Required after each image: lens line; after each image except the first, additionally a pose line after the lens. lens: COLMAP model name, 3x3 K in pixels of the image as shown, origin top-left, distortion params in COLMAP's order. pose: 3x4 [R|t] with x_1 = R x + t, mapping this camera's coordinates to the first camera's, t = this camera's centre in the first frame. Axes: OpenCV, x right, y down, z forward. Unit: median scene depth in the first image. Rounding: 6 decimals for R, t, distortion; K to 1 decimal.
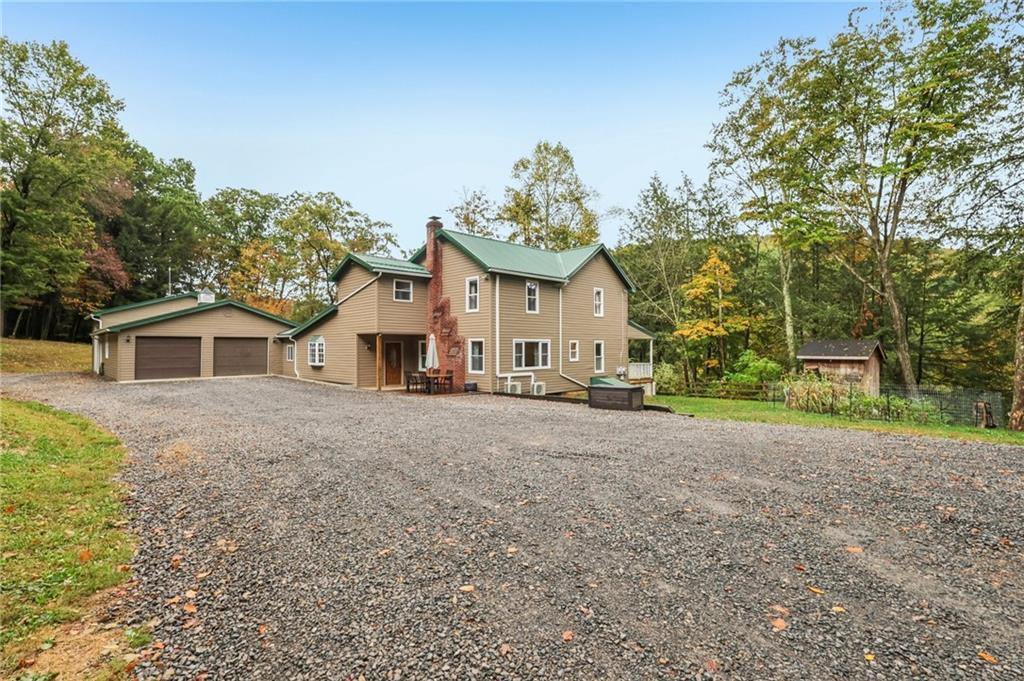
lens RADIAL K [[485.4, 0, 510.7], [0, 485.4, 332.7], [0, 0, 1]] dist [0.002456, 0.000770]
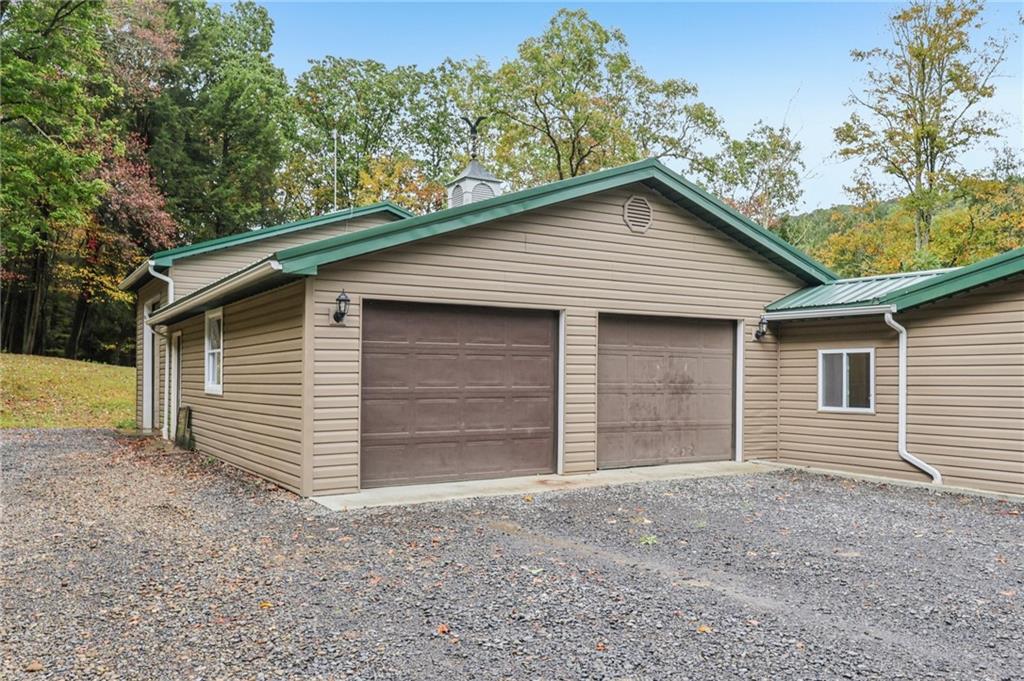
lens RADIAL K [[846.0, 0, 512.6], [0, 846.0, 347.3], [0, 0, 1]] dist [-0.003079, -0.003266]
pose [[0.970841, -0.004026, -0.239691, -0.311776], [0.002389, 0.999972, -0.007122, 0.016927], [0.239713, 0.006341, 0.970823, 0.323272]]
